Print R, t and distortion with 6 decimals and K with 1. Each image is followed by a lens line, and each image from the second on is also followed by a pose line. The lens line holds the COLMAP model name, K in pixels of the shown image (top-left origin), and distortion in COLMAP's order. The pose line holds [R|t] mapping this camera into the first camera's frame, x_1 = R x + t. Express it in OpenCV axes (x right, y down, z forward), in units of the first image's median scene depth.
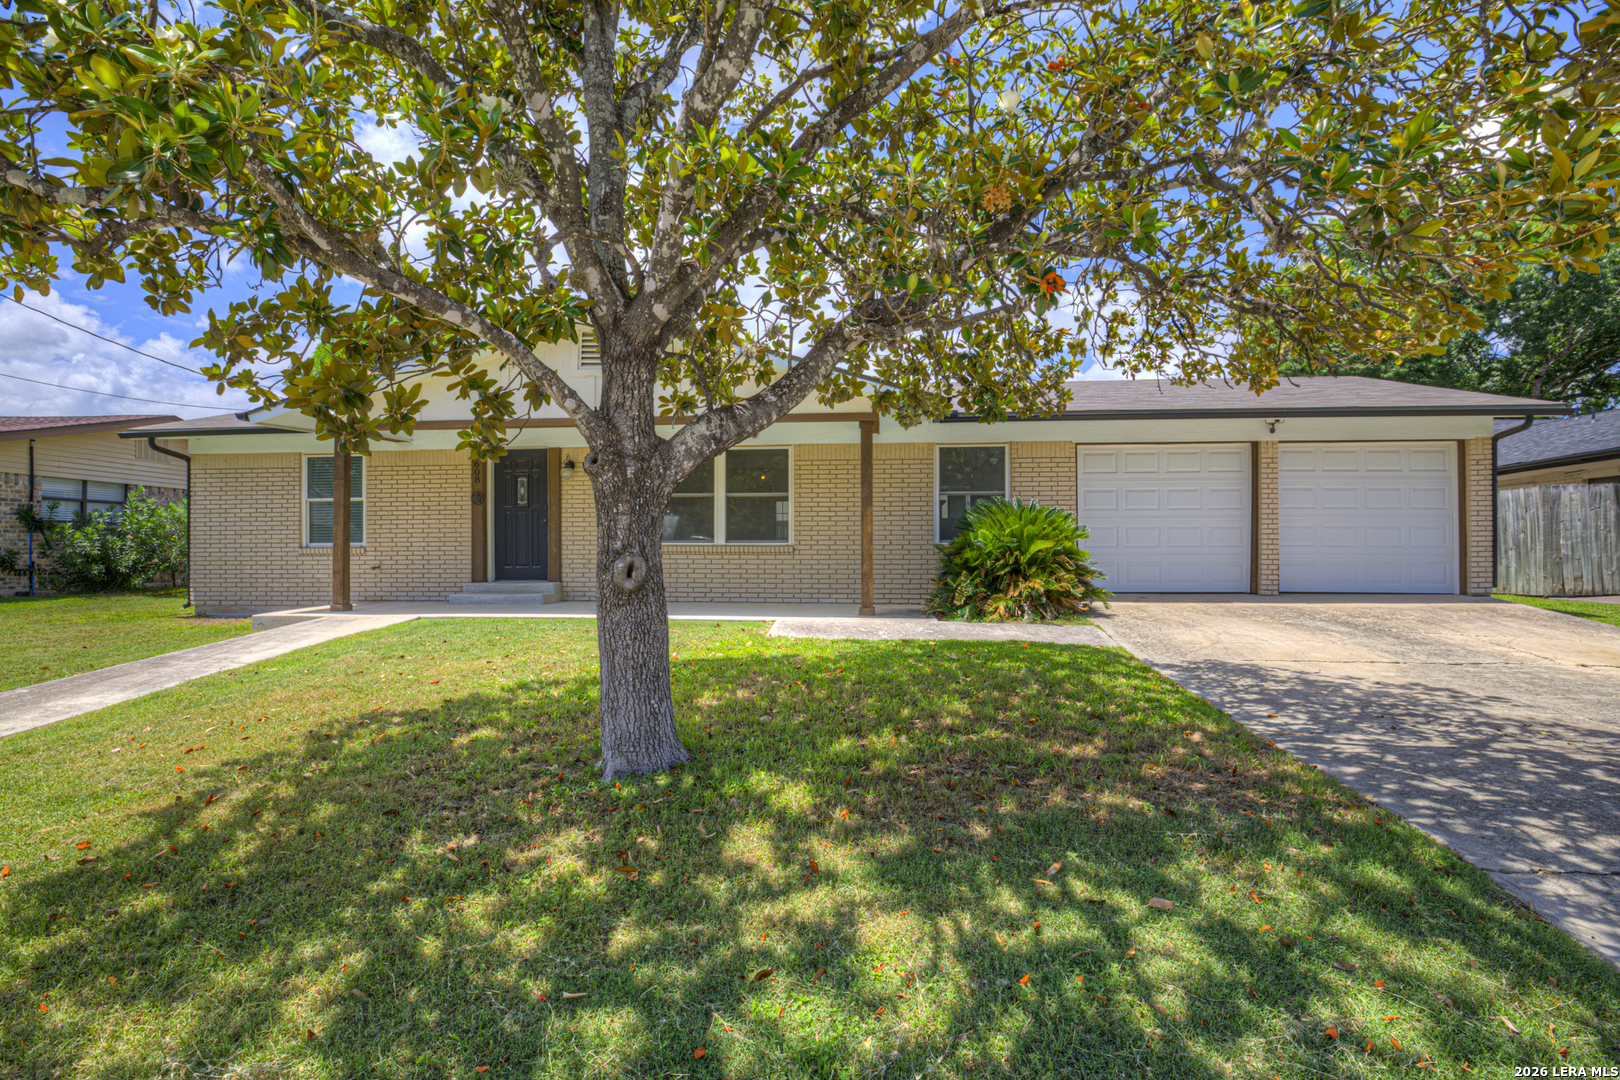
lens RADIAL K [[835.1, 0, 803.1], [0, 835.1, 547.5], [0, 0, 1]] dist [-0.039287, 0.030731]
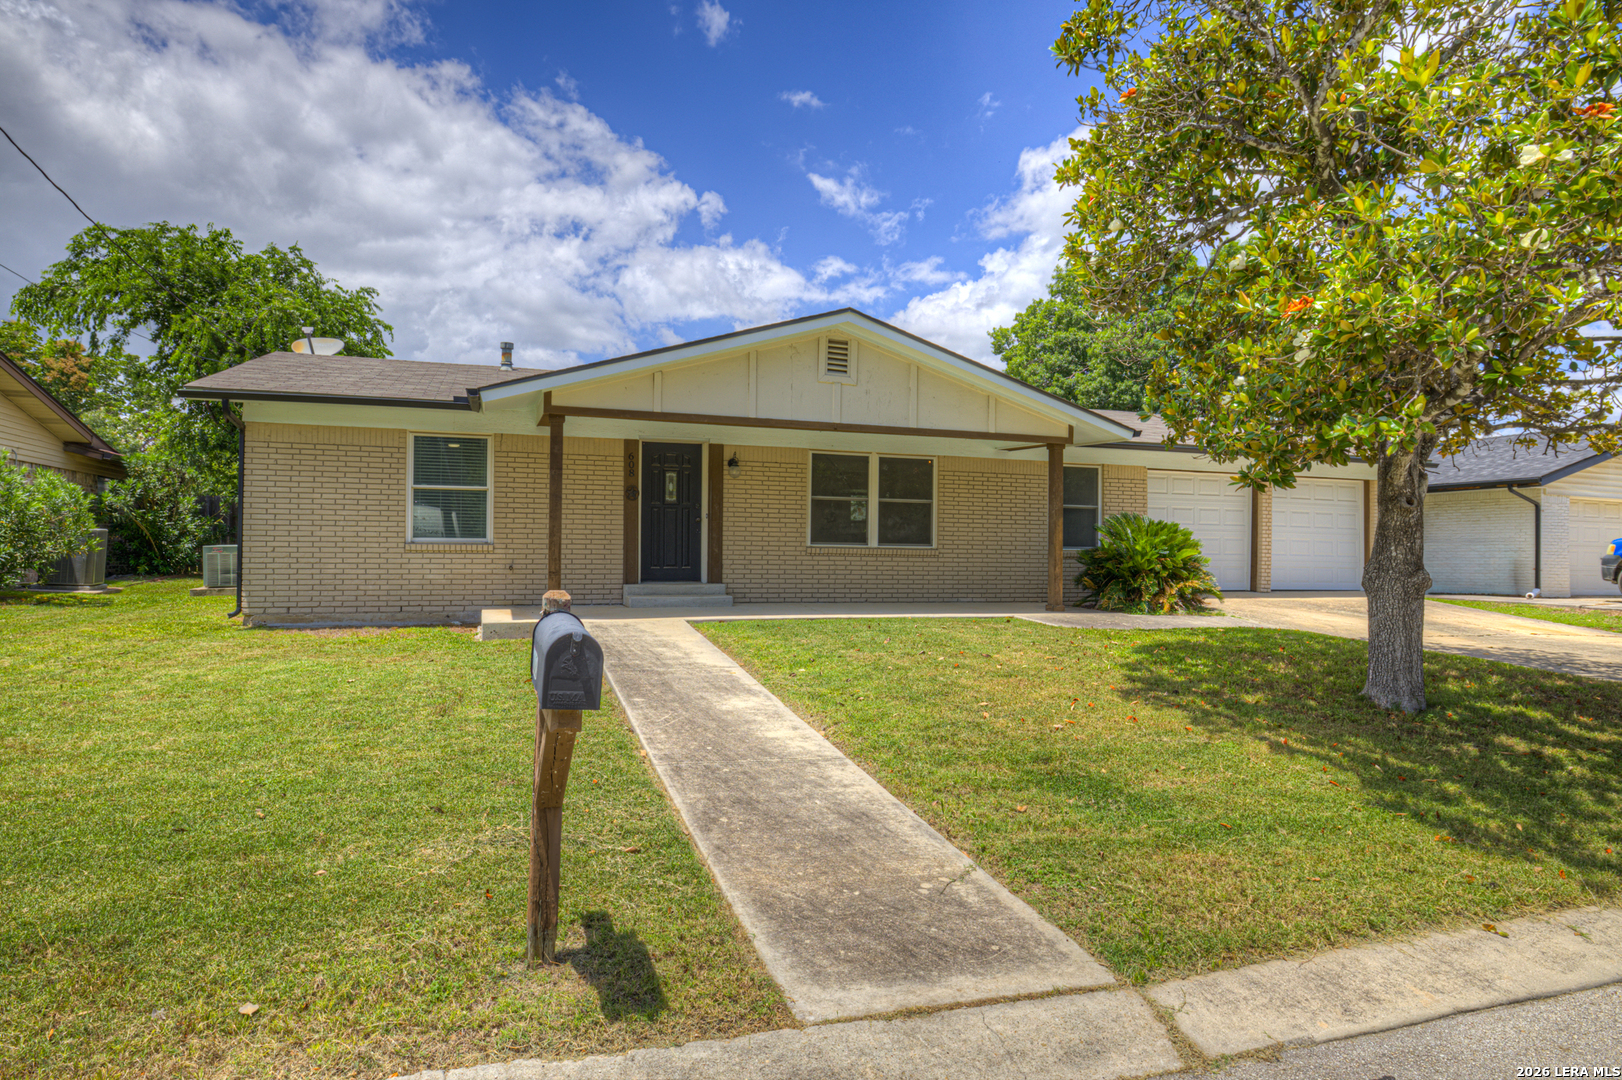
lens RADIAL K [[926.8, 0, 802.3], [0, 926.8, 545.6], [0, 0, 1]] dist [-0.023169, 0.030053]
pose [[0.909681, 0.015076, 0.415035, -0.715172], [-0.015622, 0.999876, -0.002081, -0.001729], [-0.415015, -0.004591, 0.909803, -0.021210]]
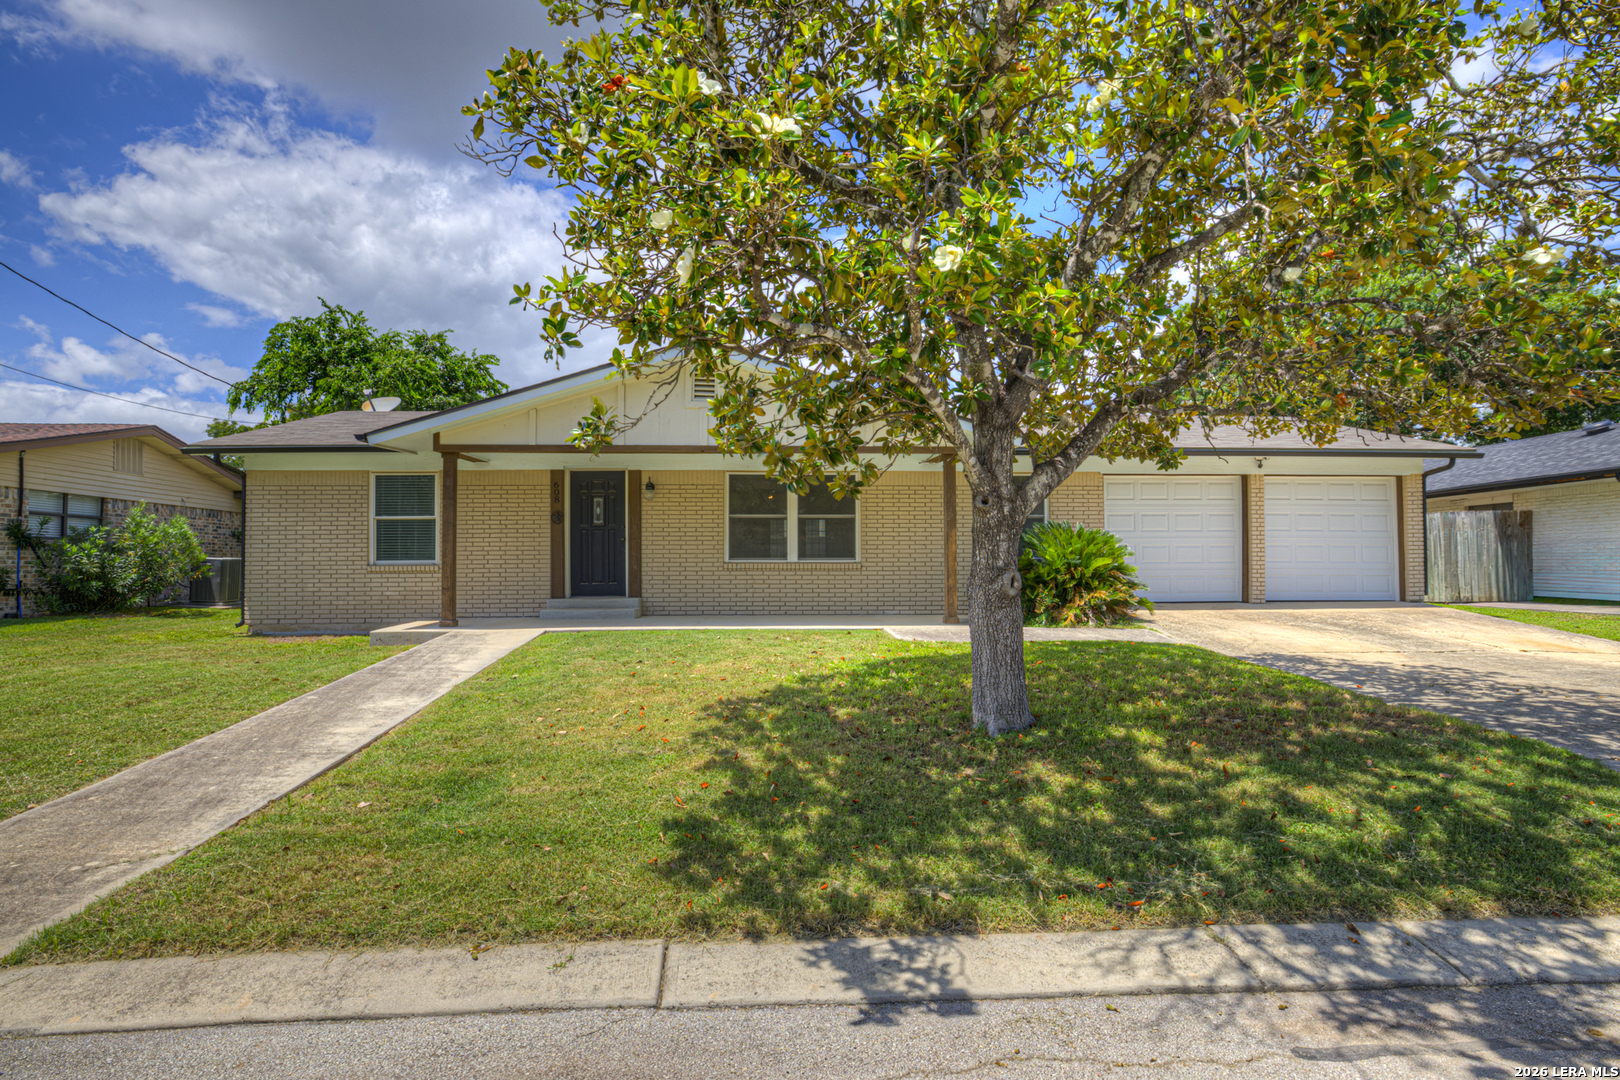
lens RADIAL K [[871.6, 0, 803.1], [0, 871.6, 547.2], [0, 0, 1]] dist [-0.034984, 0.033761]
pose [[0.987848, 0.001028, 0.155419, -0.283945], [0.001899, 0.999824, -0.018682, -0.001296], [-0.155411, 0.018750, 0.987672, -0.135576]]
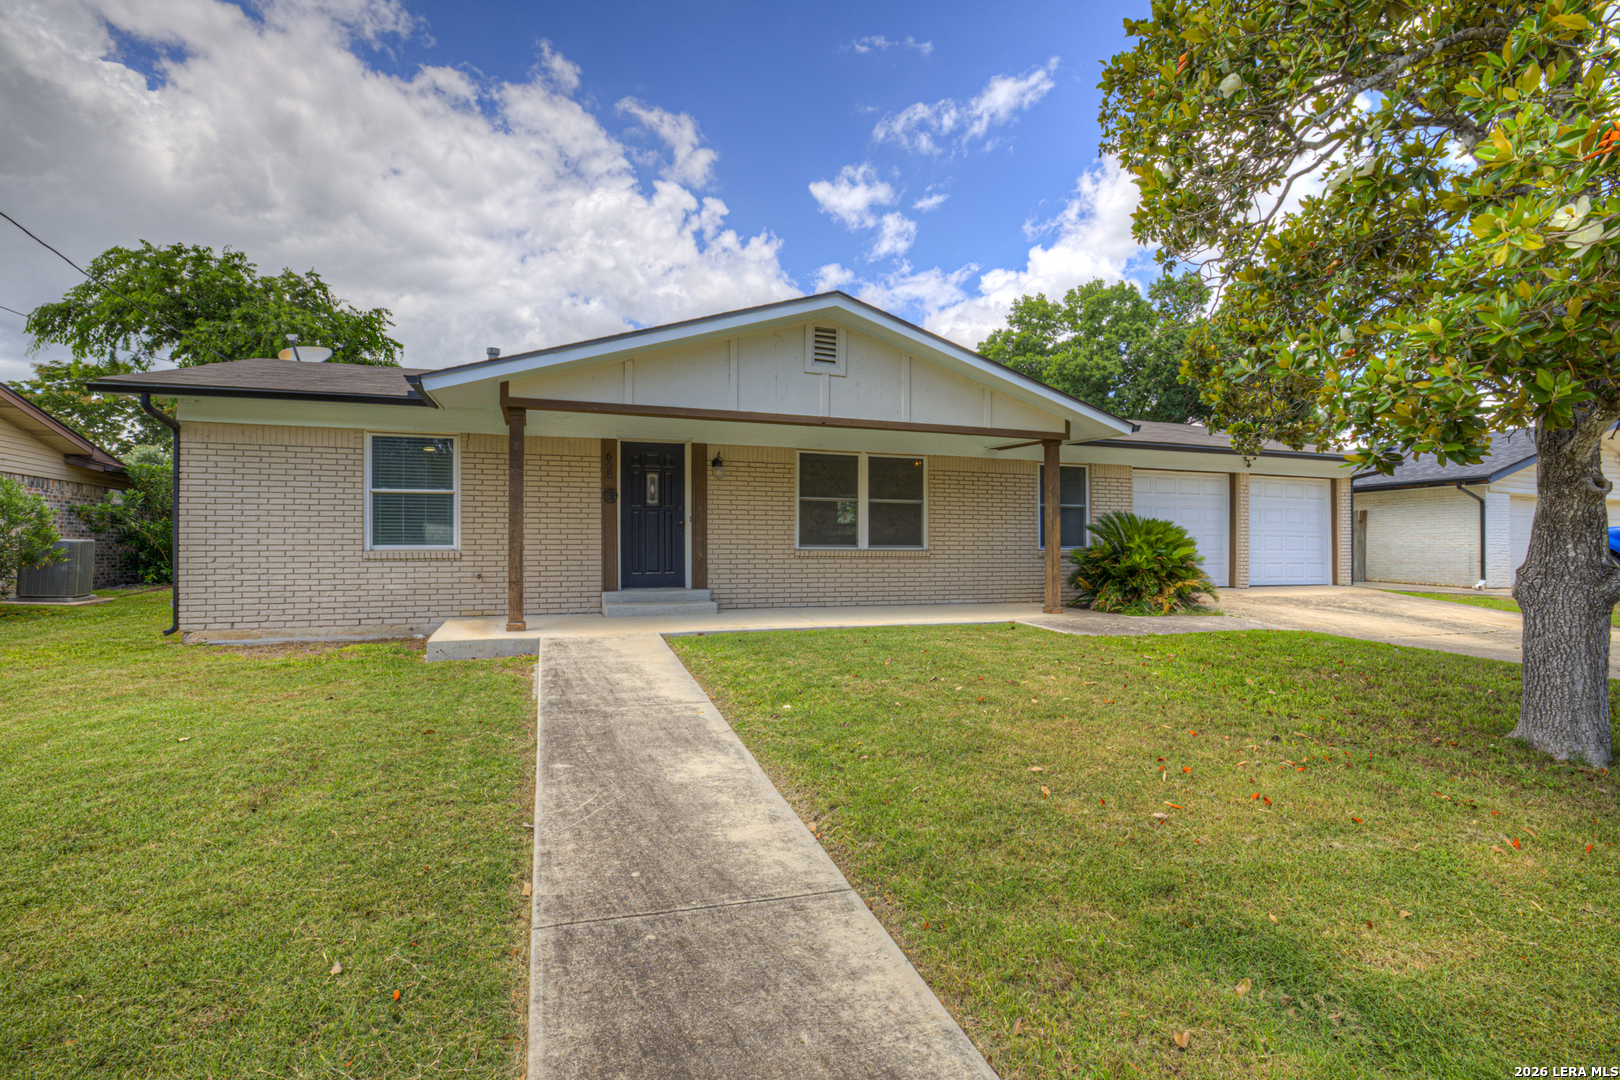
lens RADIAL K [[764.2, 0, 804.9], [0, 764.2, 549.0], [0, 0, 1]] dist [-0.044008, 0.025341]
pose [[0.904628, 0.002734, 0.426193, -0.606751], [-0.004032, 0.999990, 0.002144, -0.005590], [-0.426183, -0.003657, 0.904630, 0.201374]]
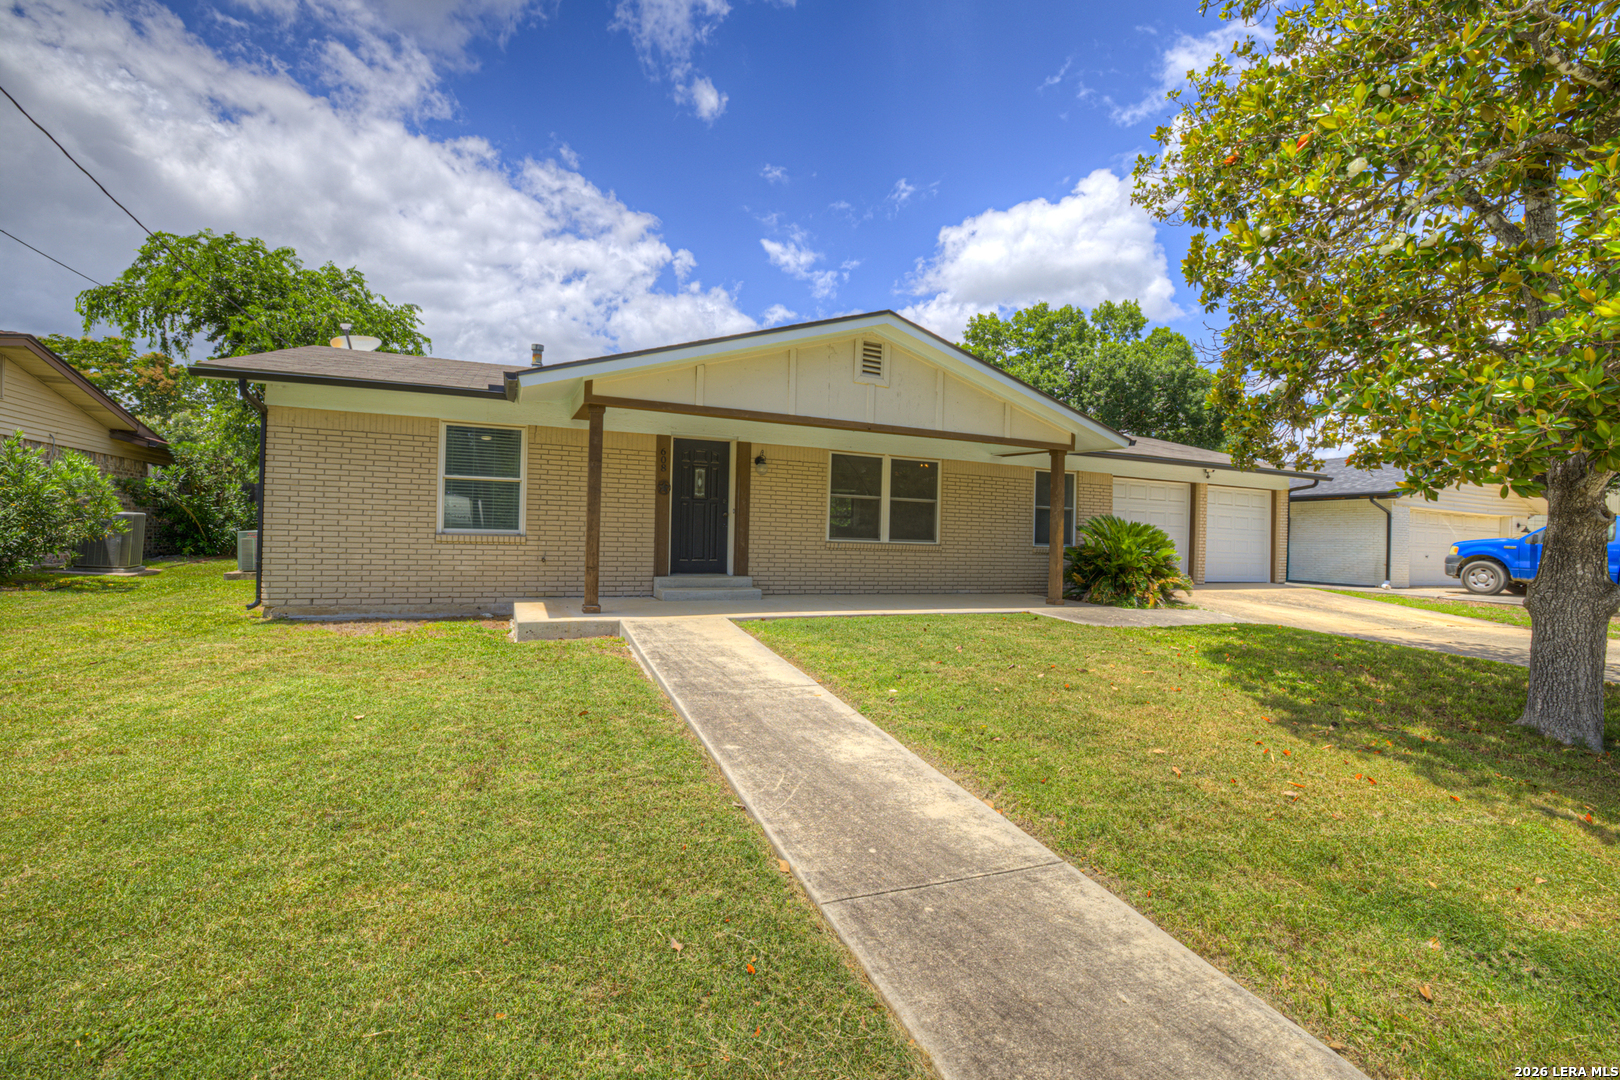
lens RADIAL K [[699.3, 0, 801.4], [0, 699.3, 535.7], [0, 0, 1]] dist [-0.047776, 0.018625]
pose [[0.875193, 0.026125, 0.483068, -0.705236], [-0.031199, 0.999510, 0.002470, -0.012378], [-0.482767, -0.017233, 0.875579, 0.248113]]
